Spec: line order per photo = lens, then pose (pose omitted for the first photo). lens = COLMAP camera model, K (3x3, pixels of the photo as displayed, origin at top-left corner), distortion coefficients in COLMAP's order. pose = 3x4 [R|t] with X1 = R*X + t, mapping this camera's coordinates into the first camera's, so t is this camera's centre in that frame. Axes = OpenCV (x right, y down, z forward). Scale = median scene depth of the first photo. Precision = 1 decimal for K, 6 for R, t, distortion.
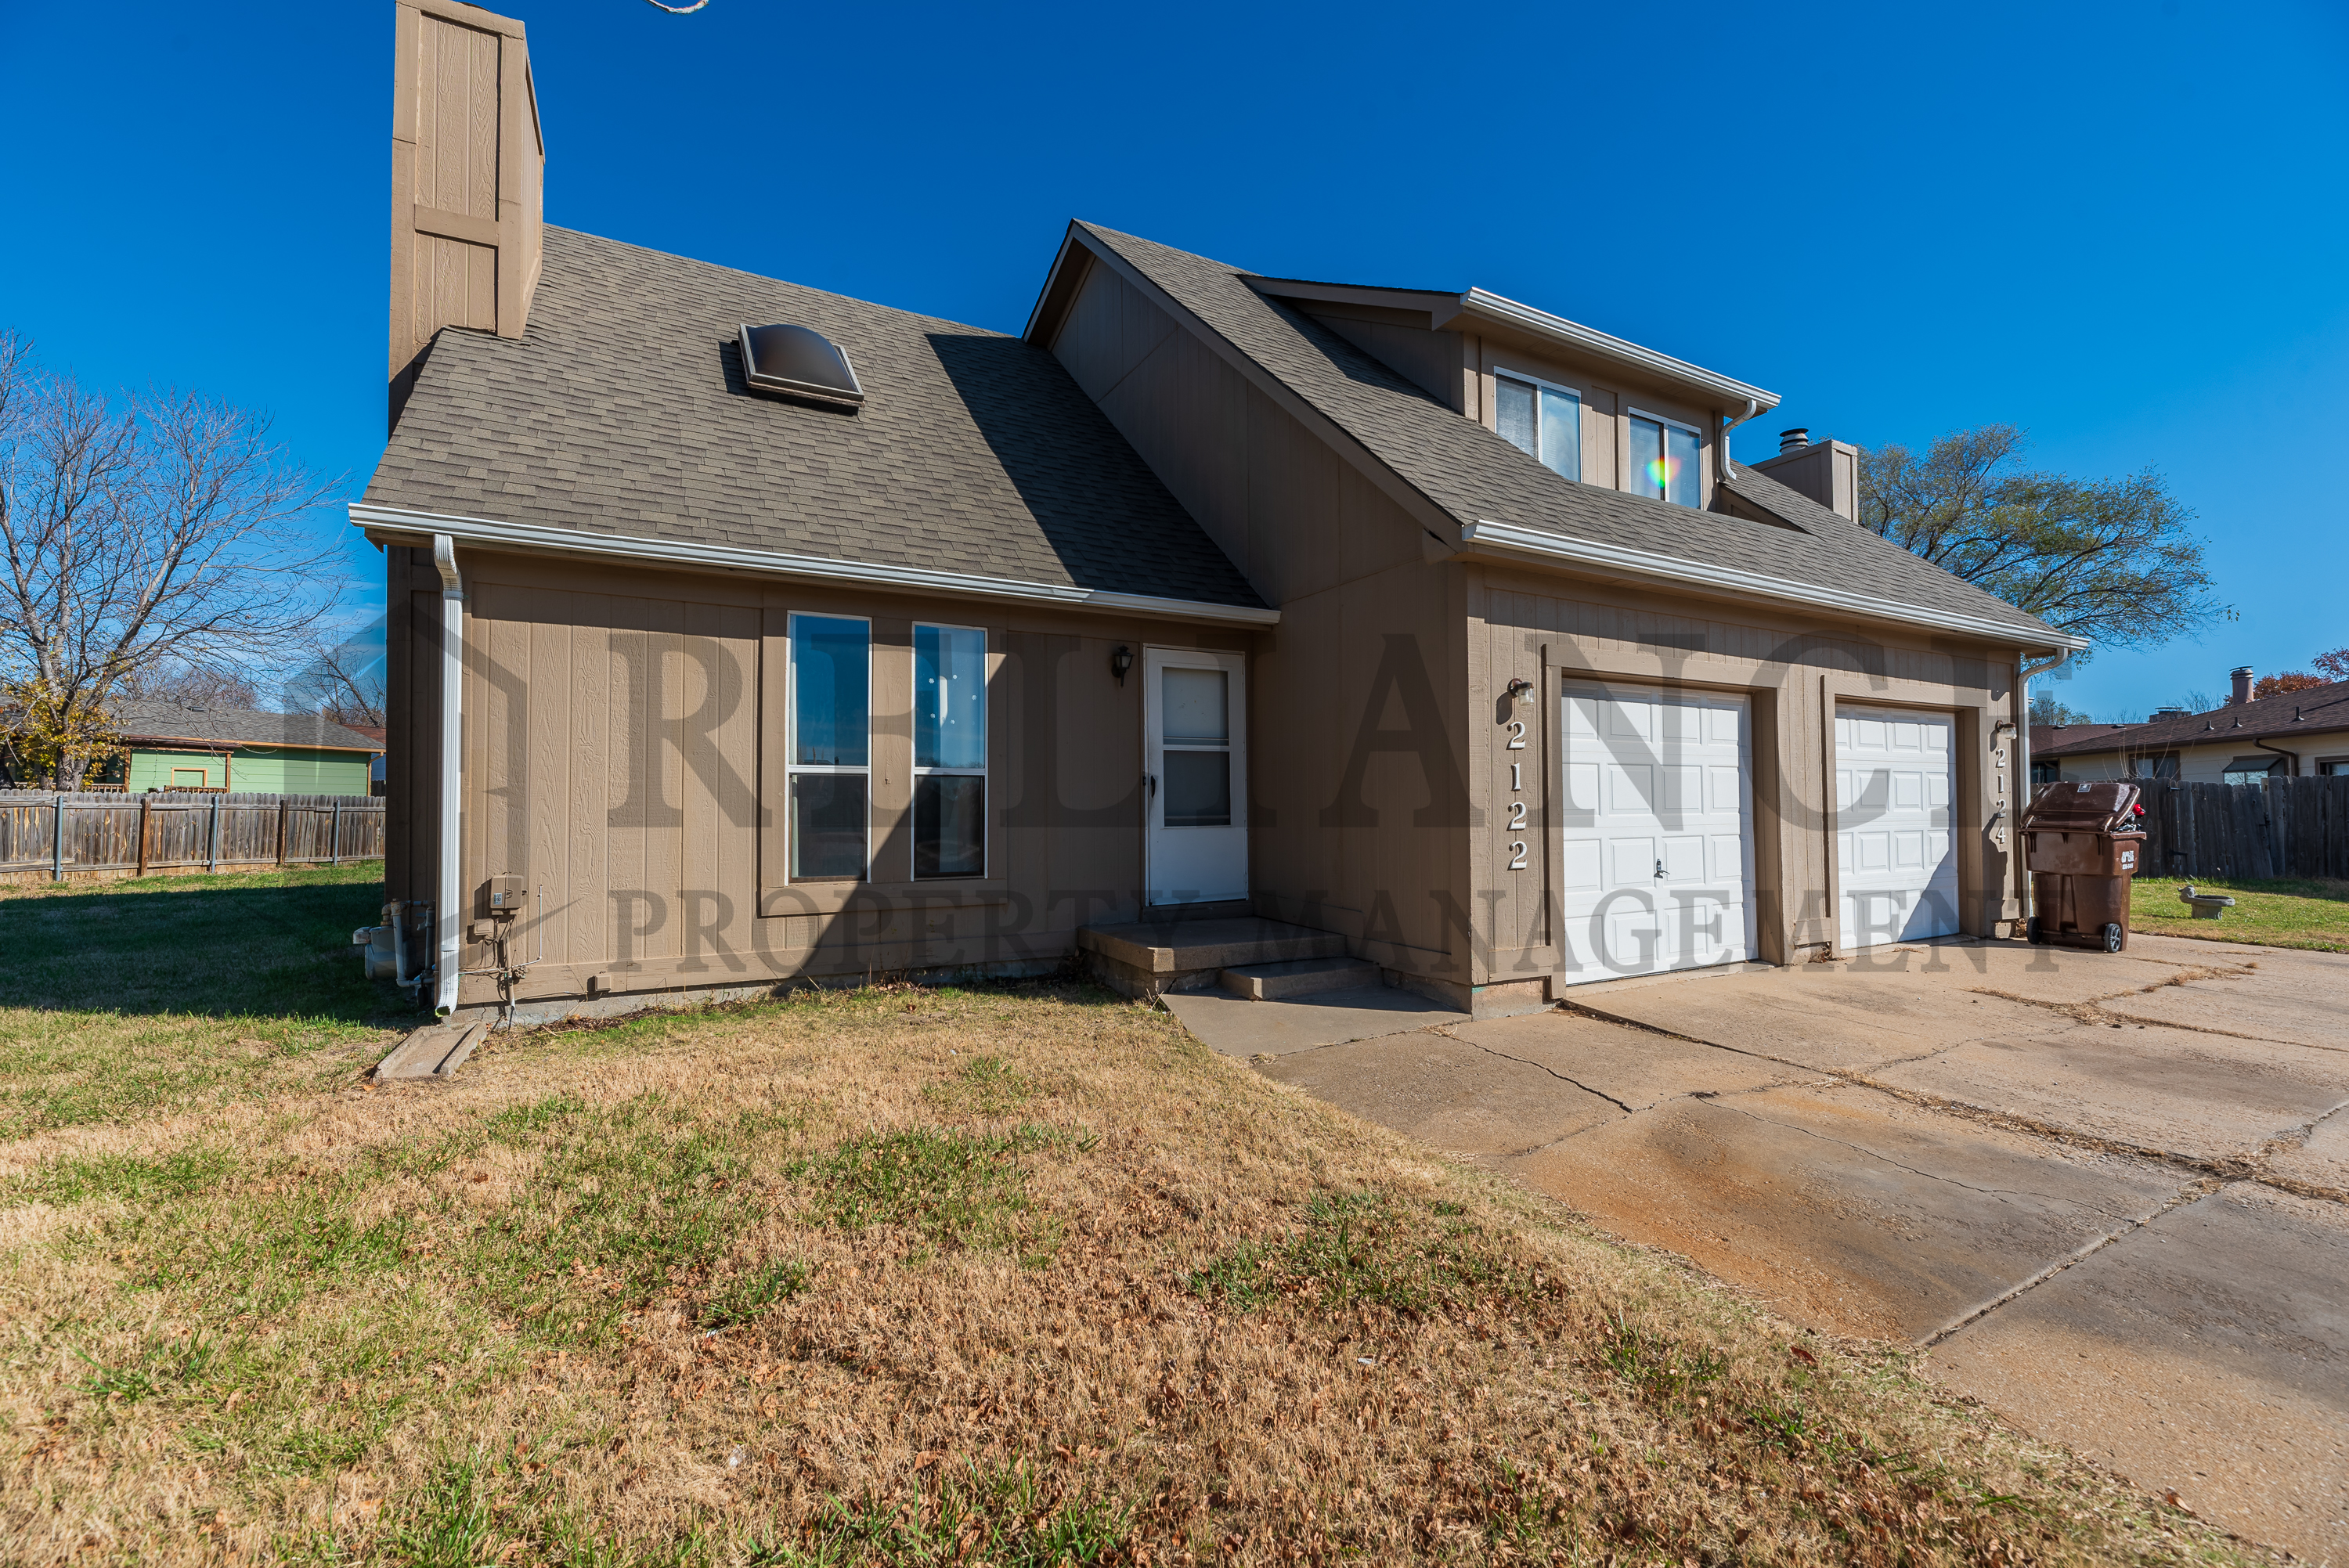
lens RADIAL K [[952.0, 0, 1181.9], [0, 952.0, 784.5], [0, 0, 1]] dist [-0.001214, -0.000105]
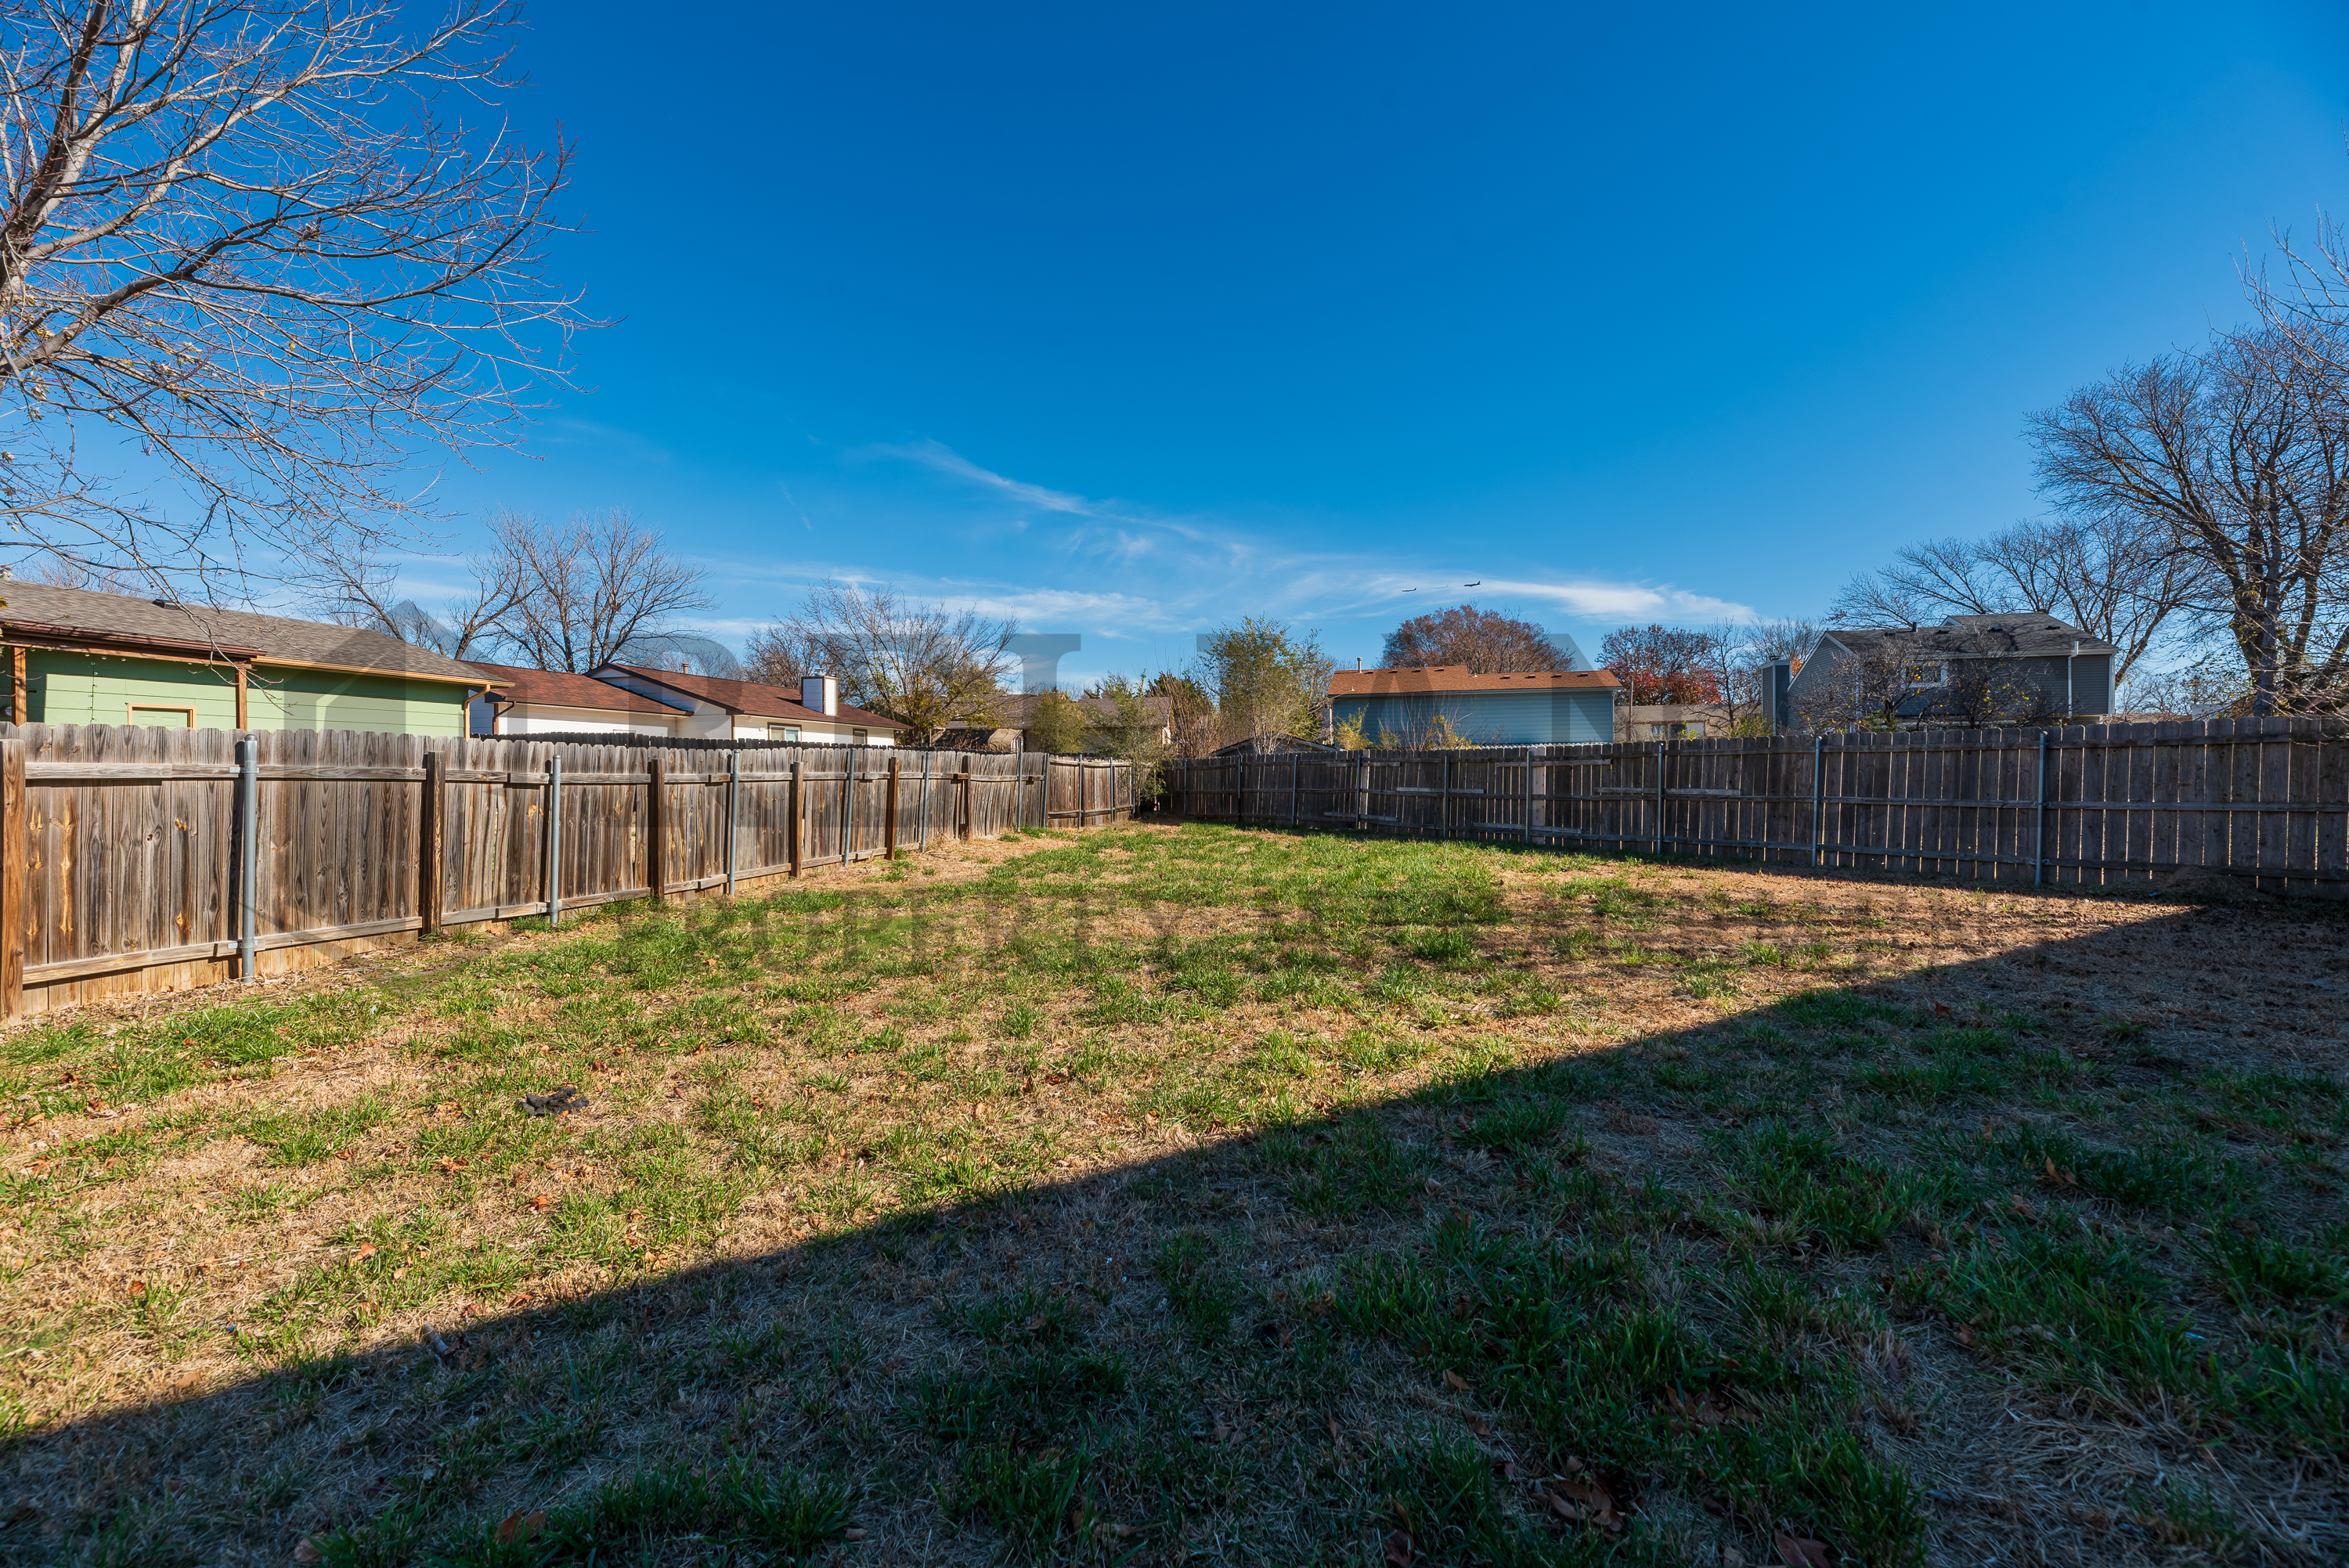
lens RADIAL K [[952.0, 0, 1167.9], [0, 952.0, 786.6], [0, 0, 1]] dist [-0.001214, -0.000105]
pose [[0.999940, -0.004244, -0.010067, -0.483177], [0.004622, 0.999274, 0.037826, 0.012097], [0.009899, -0.037870, 0.999234, 0.469366]]
